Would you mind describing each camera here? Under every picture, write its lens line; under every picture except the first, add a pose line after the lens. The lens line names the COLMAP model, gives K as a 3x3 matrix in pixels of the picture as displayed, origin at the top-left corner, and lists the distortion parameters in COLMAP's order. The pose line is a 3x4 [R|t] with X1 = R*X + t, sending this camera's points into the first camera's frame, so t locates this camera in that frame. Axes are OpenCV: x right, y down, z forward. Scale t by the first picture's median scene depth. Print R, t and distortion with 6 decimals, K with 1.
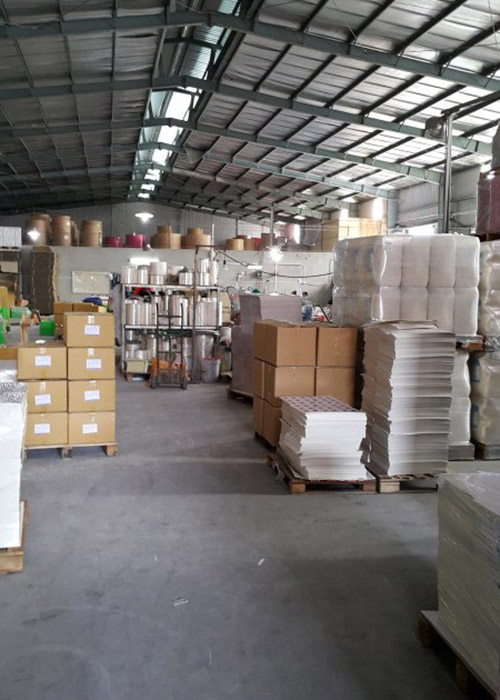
lens RADIAL K [[701.0, 0, 250.8], [0, 701.0, 347.4], [0, 0, 1]] dist [0.041932, 0.000000]
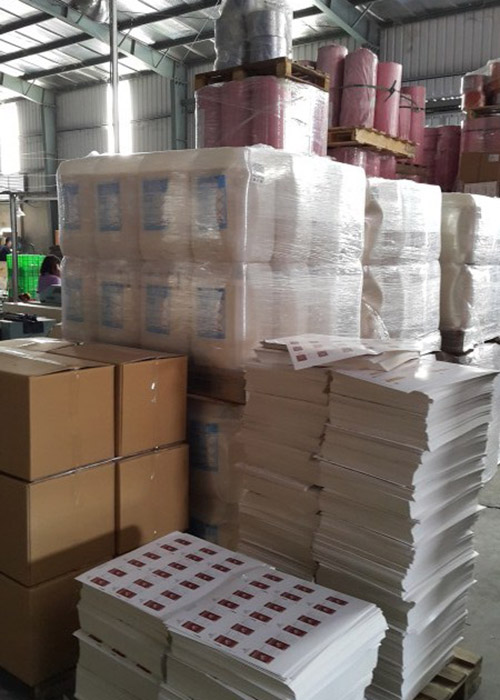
lens RADIAL K [[701.0, 0, 235.5], [0, 701.0, 336.0], [0, 0, 1]] dist [0.041932, 0.000000]
pose [[0.787069, -0.092156, 0.609942, -0.100438], [0.058756, 0.995482, 0.074588, -0.072863], [-0.614060, -0.022868, 0.788928, 0.632420]]
